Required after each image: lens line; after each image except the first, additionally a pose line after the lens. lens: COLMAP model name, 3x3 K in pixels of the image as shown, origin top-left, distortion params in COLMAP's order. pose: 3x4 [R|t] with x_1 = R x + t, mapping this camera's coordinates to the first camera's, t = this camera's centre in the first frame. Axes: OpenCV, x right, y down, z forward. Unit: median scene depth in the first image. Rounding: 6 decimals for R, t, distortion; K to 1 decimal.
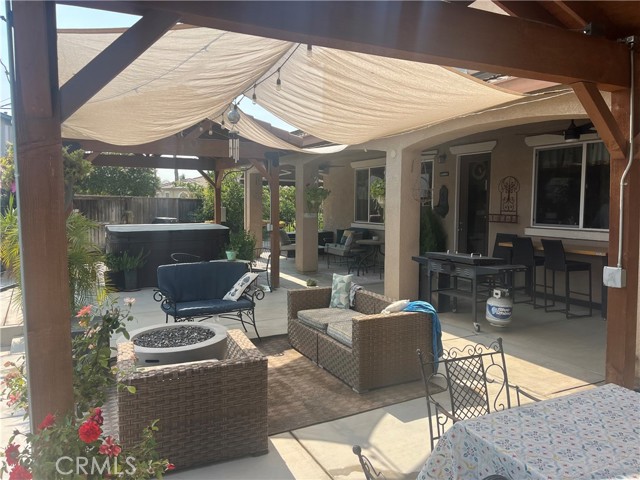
lens RADIAL K [[481.6, 0, 319.5], [0, 481.6, 240.6], [0, 0, 1]] dist [0.006198, 0.001586]
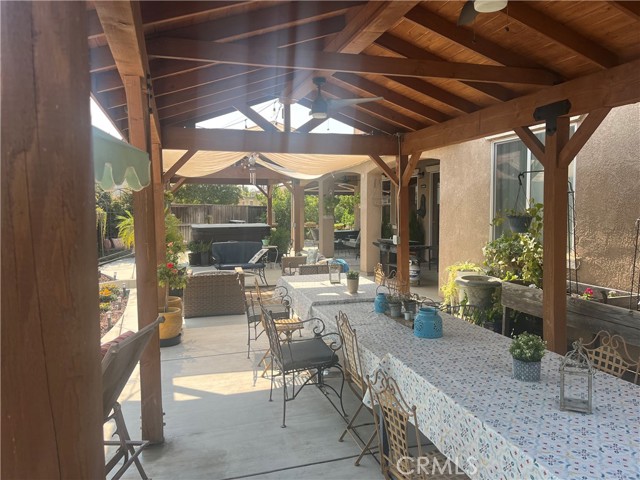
lens RADIAL K [[481.6, 0, 320.6], [0, 481.6, 239.3], [0, 0, 1]] dist [0.006198, 0.001586]
pose [[0.984828, 0.003777, -0.173493, 0.190357], [-0.006579, 0.999857, -0.015578, 0.032230], [0.173410, 0.016483, 0.984712, -0.358698]]
